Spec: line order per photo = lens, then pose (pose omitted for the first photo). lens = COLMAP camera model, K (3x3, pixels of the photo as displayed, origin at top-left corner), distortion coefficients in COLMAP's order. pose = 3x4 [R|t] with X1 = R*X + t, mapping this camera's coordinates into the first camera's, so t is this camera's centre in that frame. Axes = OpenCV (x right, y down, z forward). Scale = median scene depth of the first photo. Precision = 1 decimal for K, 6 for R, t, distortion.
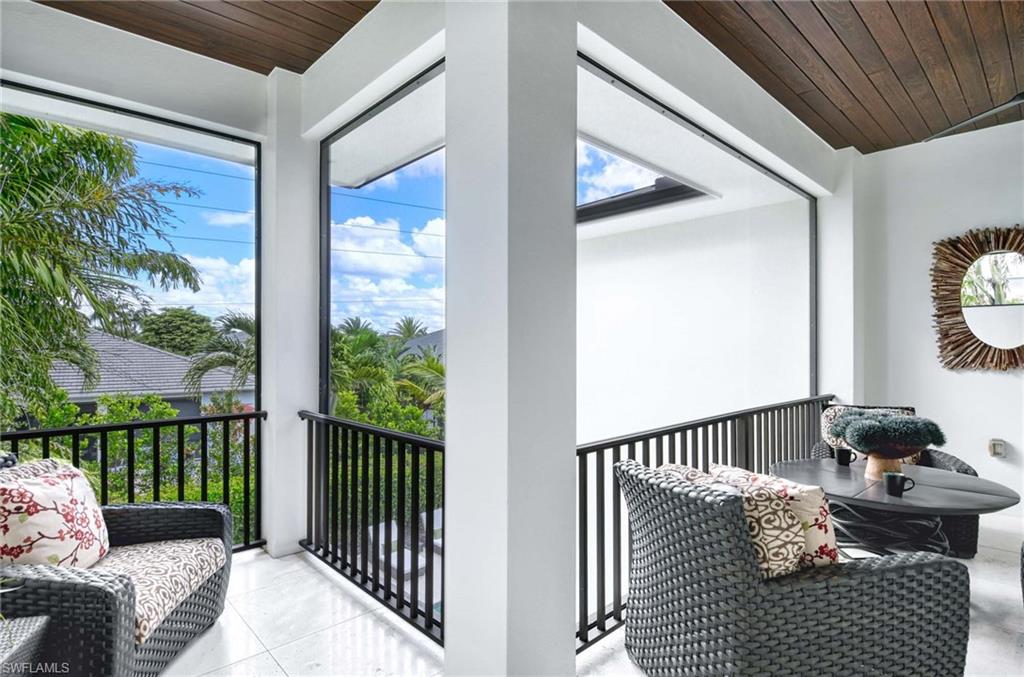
lens RADIAL K [[526.1, 0, 521.1], [0, 526.1, 339.1], [0, 0, 1]] dist [-0.023479, -0.001366]
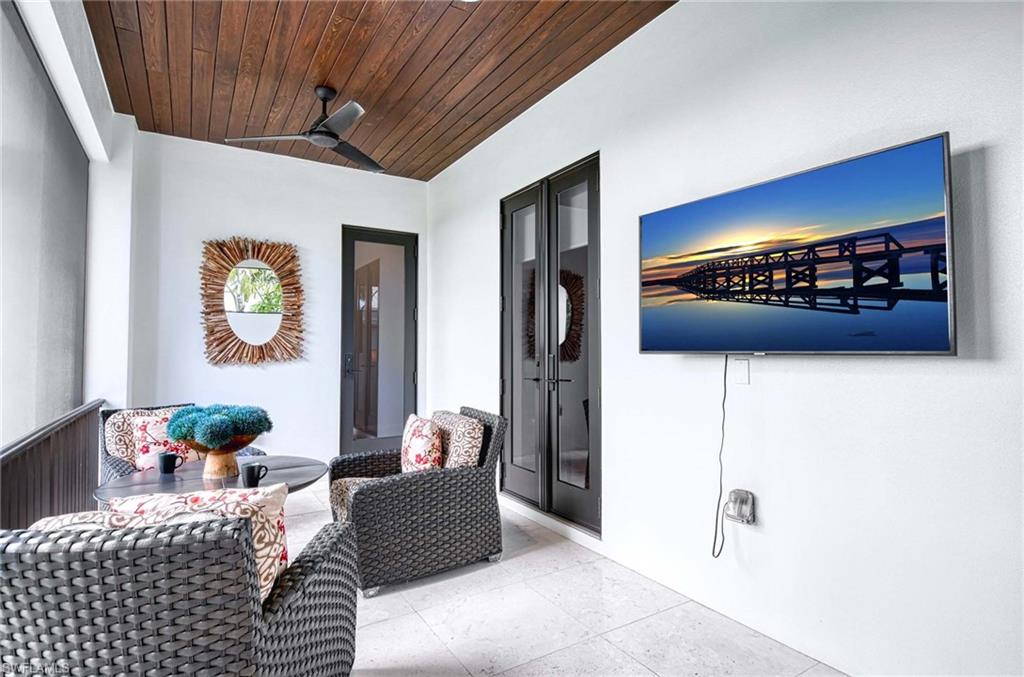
lens RADIAL K [[526.1, 0, 520.0], [0, 526.1, 338.8], [0, 0, 1]] dist [-0.023479, -0.001366]
pose [[0.183493, 0.018043, 0.982855, -0.103090], [-0.002470, 0.999837, -0.017894, 0.023795], [-0.983018, 0.000855, 0.183508, 0.198583]]
